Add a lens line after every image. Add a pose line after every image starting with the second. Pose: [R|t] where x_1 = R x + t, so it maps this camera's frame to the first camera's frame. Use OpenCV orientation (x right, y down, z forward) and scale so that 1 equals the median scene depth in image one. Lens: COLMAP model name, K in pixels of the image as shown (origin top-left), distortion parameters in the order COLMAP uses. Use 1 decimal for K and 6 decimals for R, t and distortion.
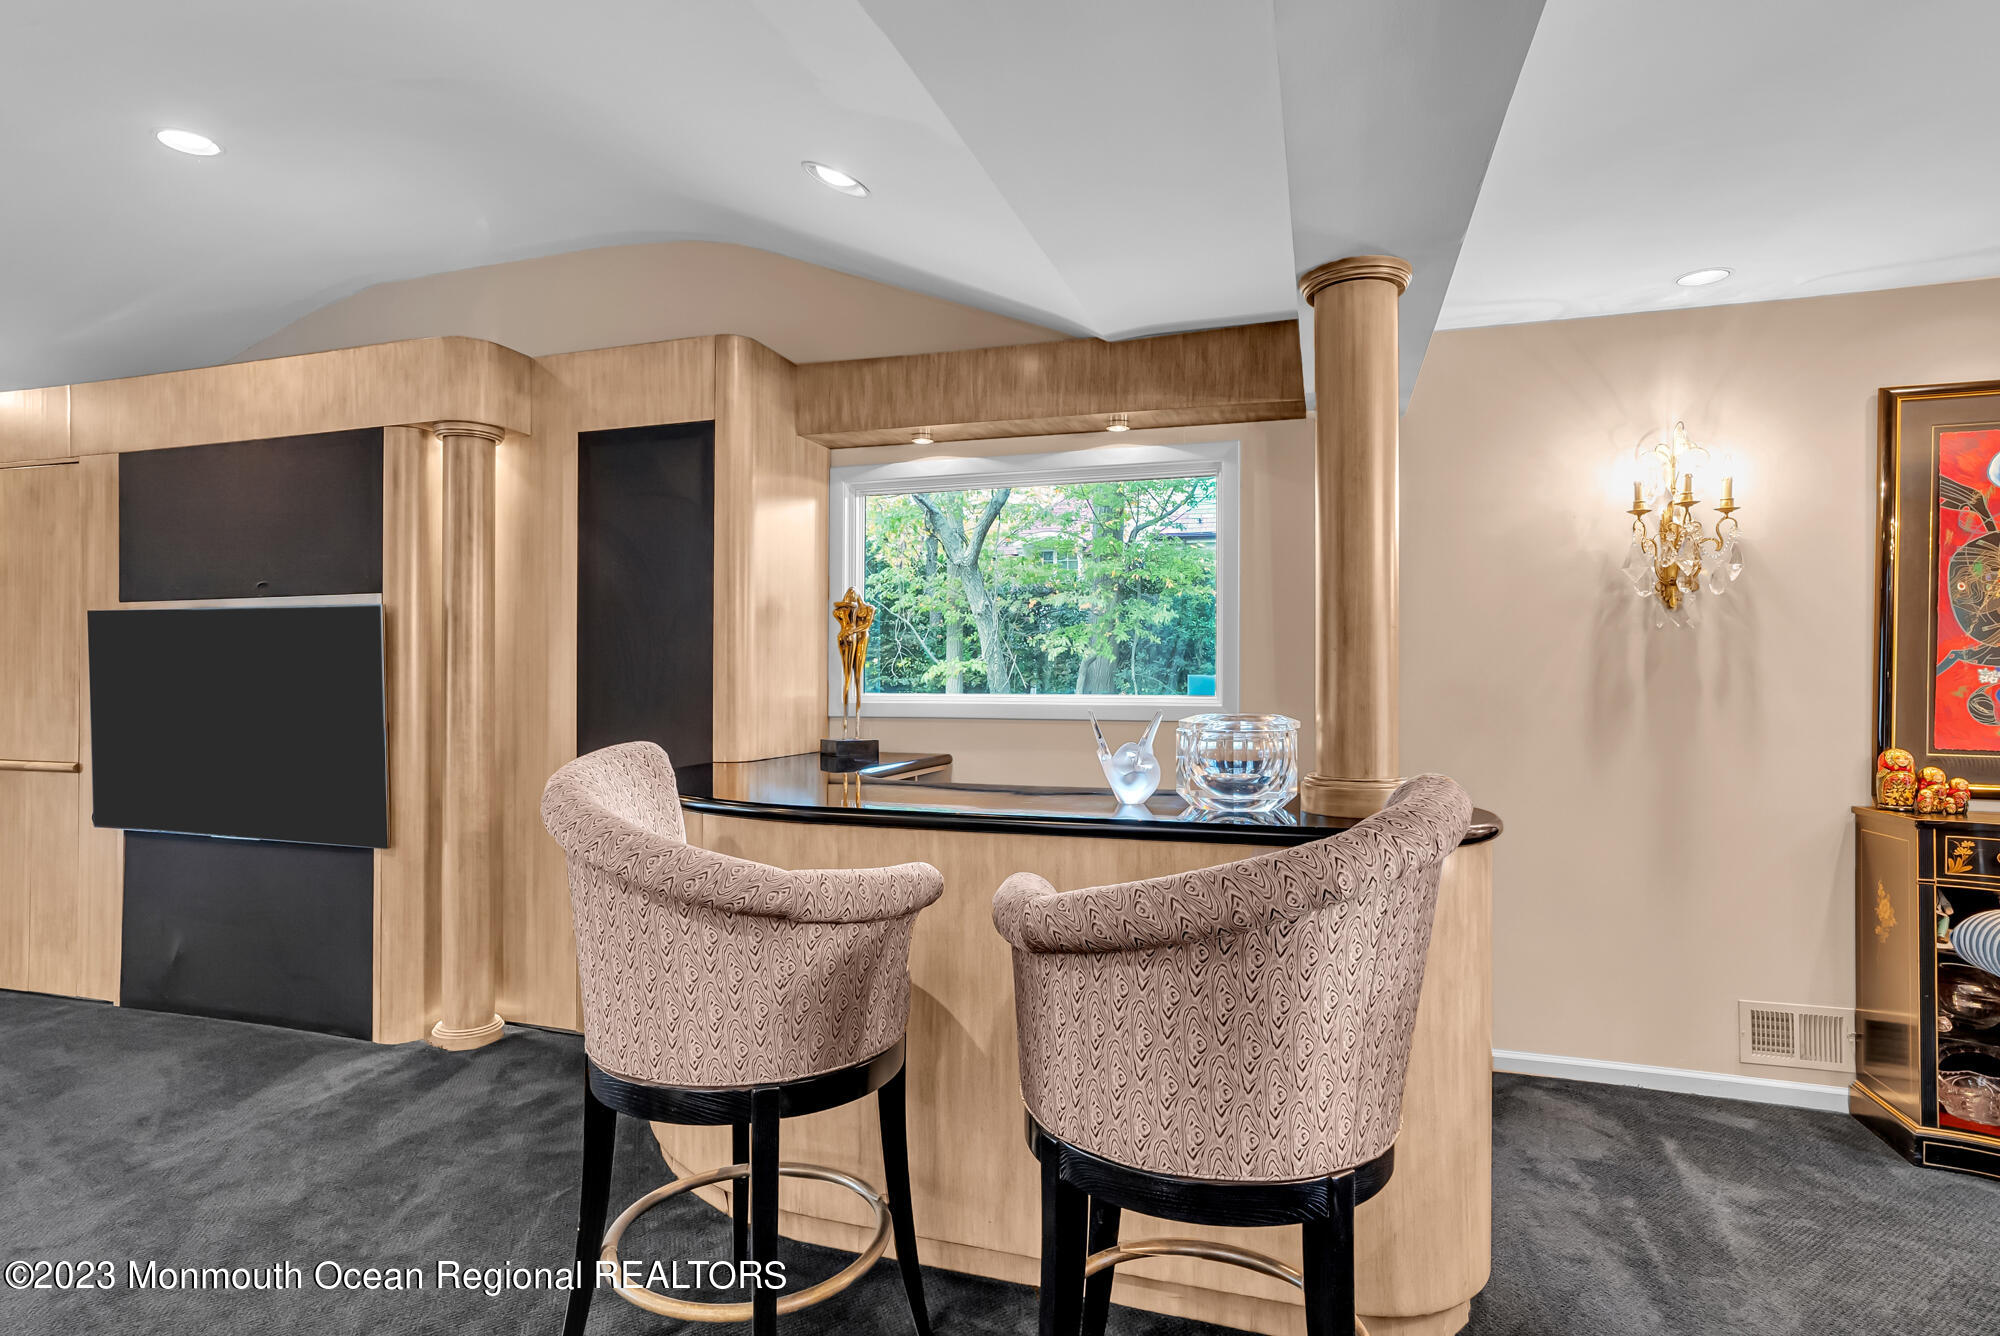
lens RADIAL K [[914.1, 0, 1005.6], [0, 914.1, 673.0], [0, 0, 1]] dist [0.001586, 0.006141]
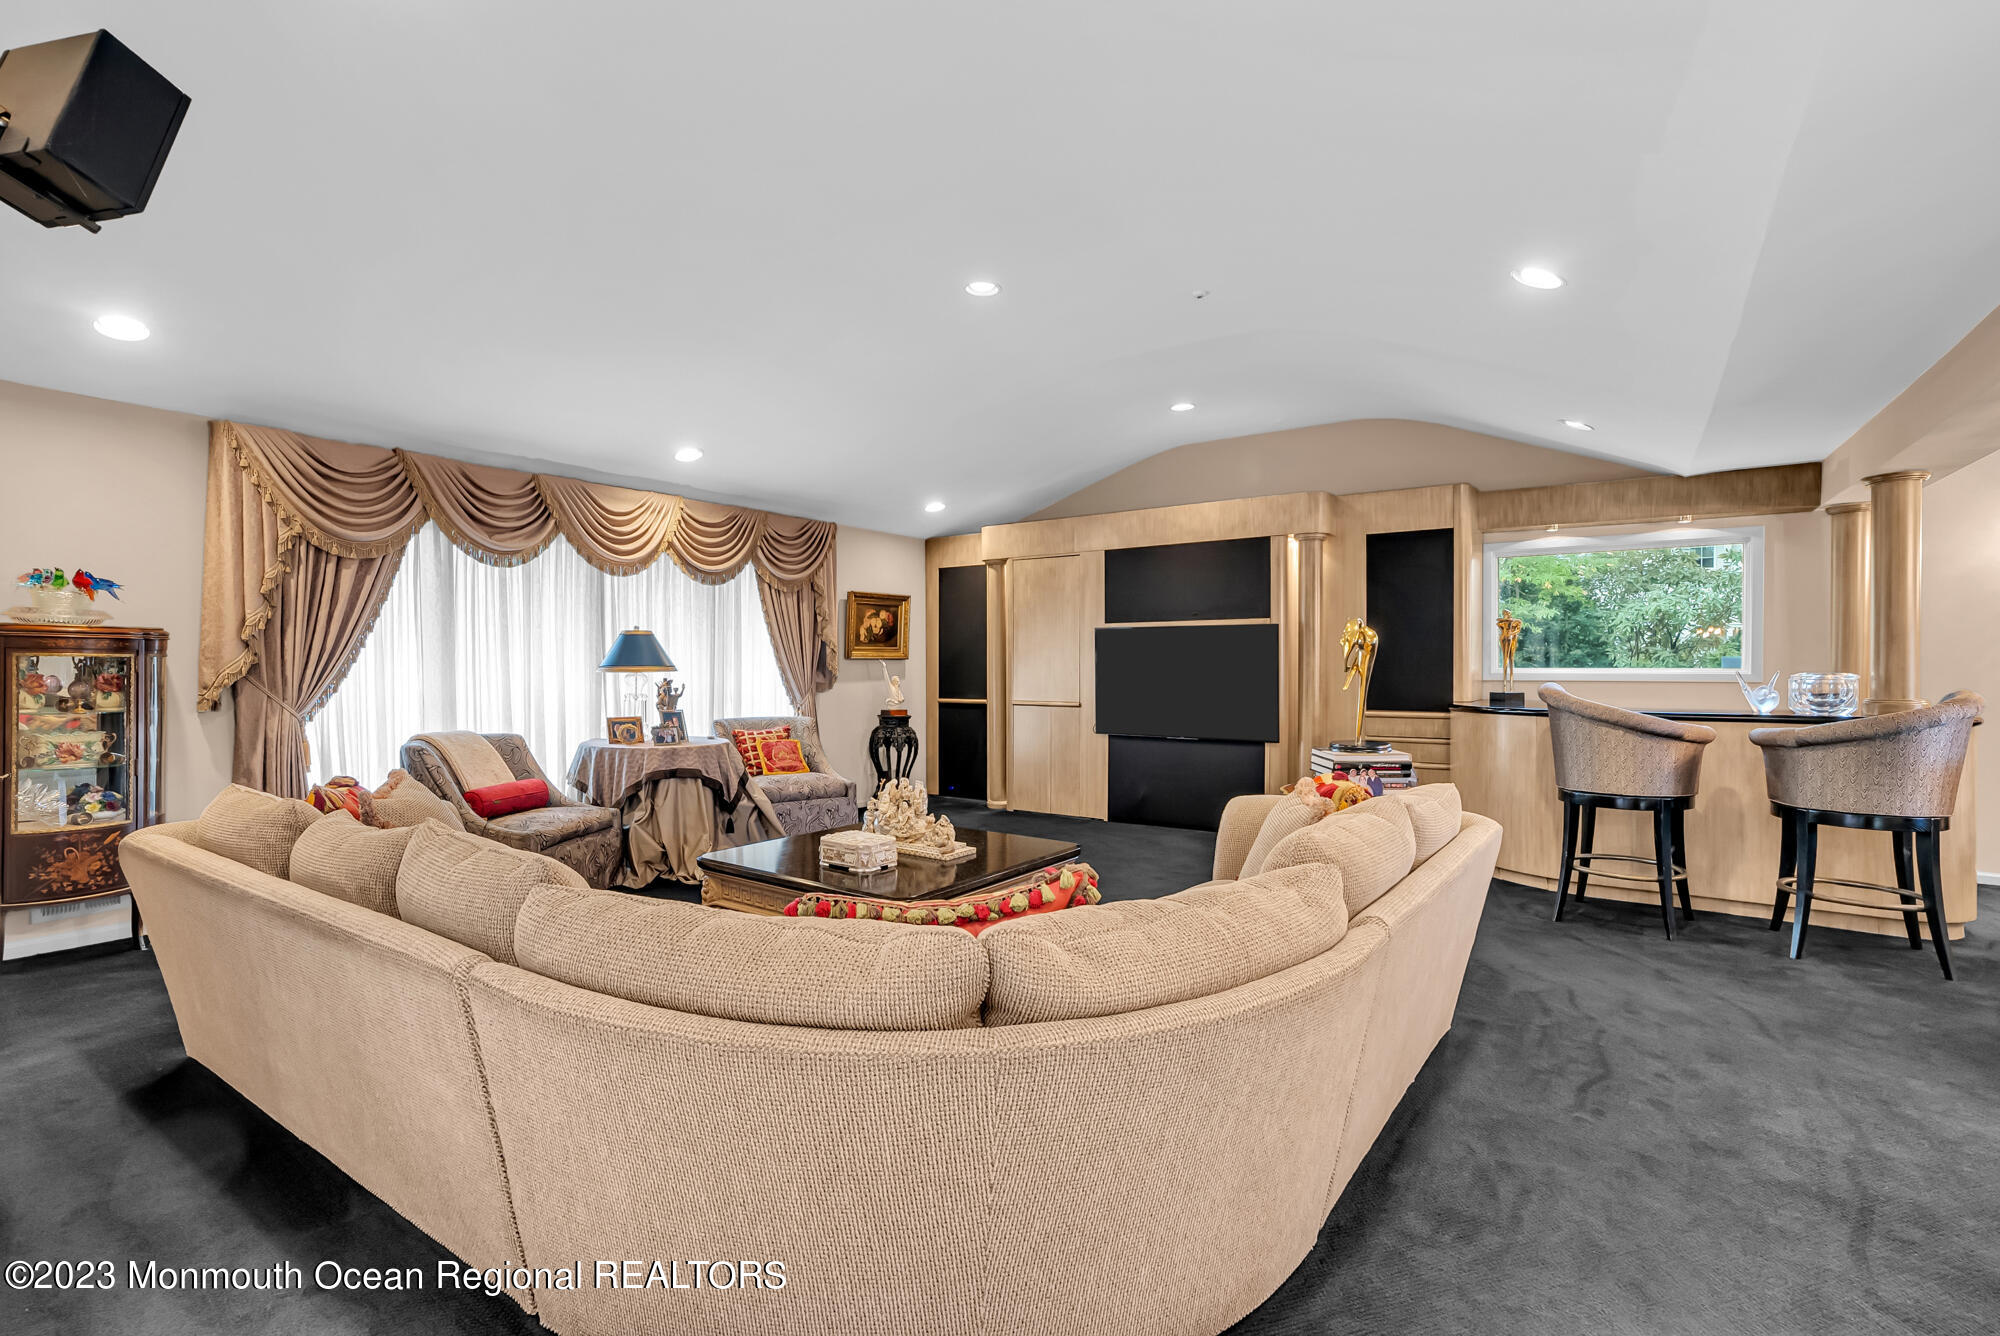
lens RADIAL K [[914.1, 0, 984.6], [0, 914.1, 662.1], [0, 0, 1]] dist [0.001586, 0.006141]
pose [[0.972210, -0.003302, -0.234089, -0.812686], [0.003129, 0.999994, -0.001112, 0.010772], [0.234091, 0.000349, 0.972215, -1.111534]]
